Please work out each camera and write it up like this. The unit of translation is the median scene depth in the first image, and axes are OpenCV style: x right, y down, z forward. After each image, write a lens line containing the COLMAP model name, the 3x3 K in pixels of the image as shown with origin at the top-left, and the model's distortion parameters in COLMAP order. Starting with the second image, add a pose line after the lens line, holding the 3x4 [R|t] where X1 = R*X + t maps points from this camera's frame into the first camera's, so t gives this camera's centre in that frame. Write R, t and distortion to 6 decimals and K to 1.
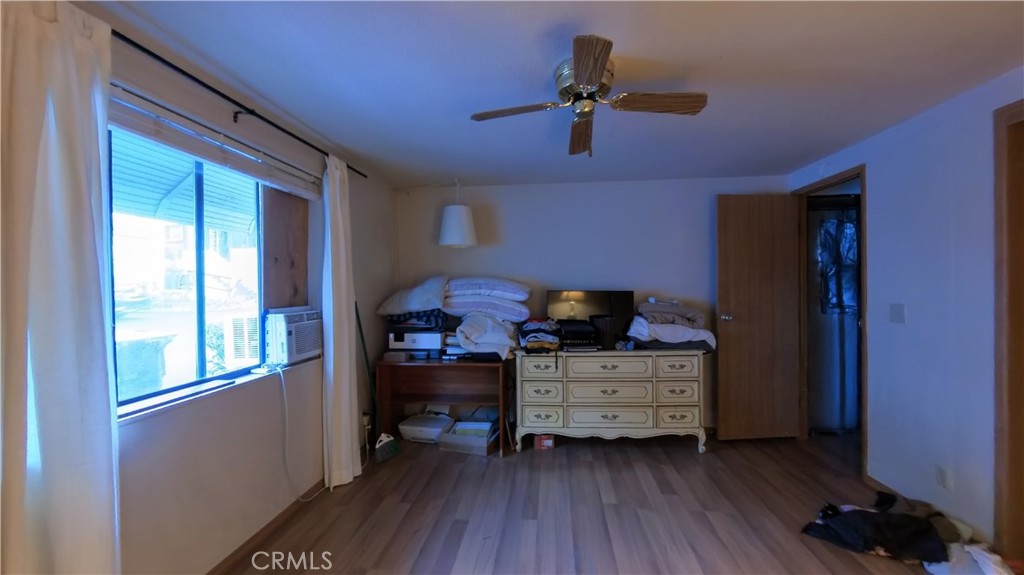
lens RADIAL K [[423.8, 0, 512.0], [0, 423.8, 287.5], [0, 0, 1]] dist [-0.000194, -0.000012]
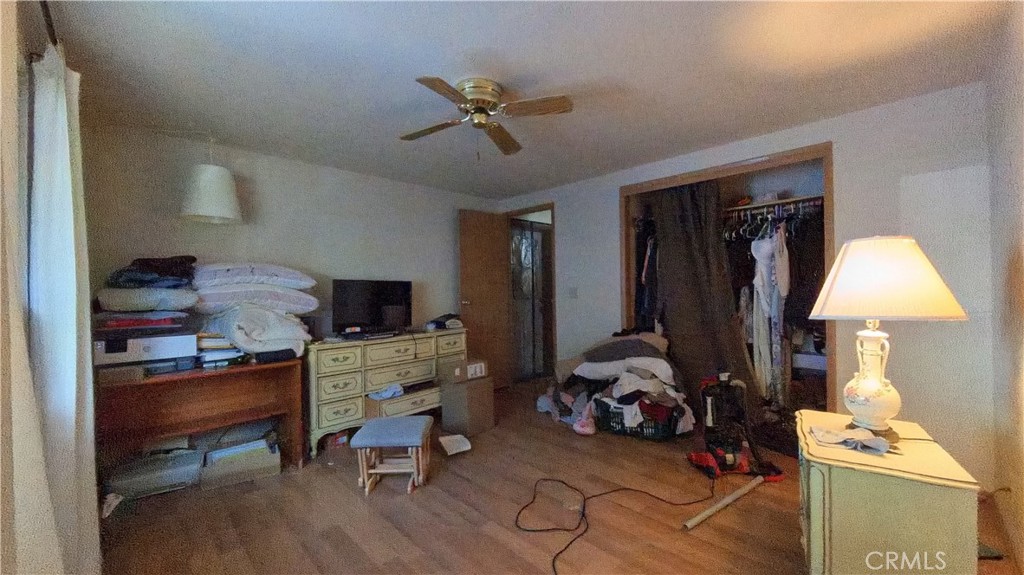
lens RADIAL K [[423.8, 0, 512.0], [0, 423.8, 287.5], [0, 0, 1]] dist [-0.000194, -0.000012]
pose [[0.593153, 0.006494, 0.805063, -0.443155], [0.003666, 0.999935, -0.010767, 0.038250], [-0.805081, 0.009338, 0.593091, 0.128192]]
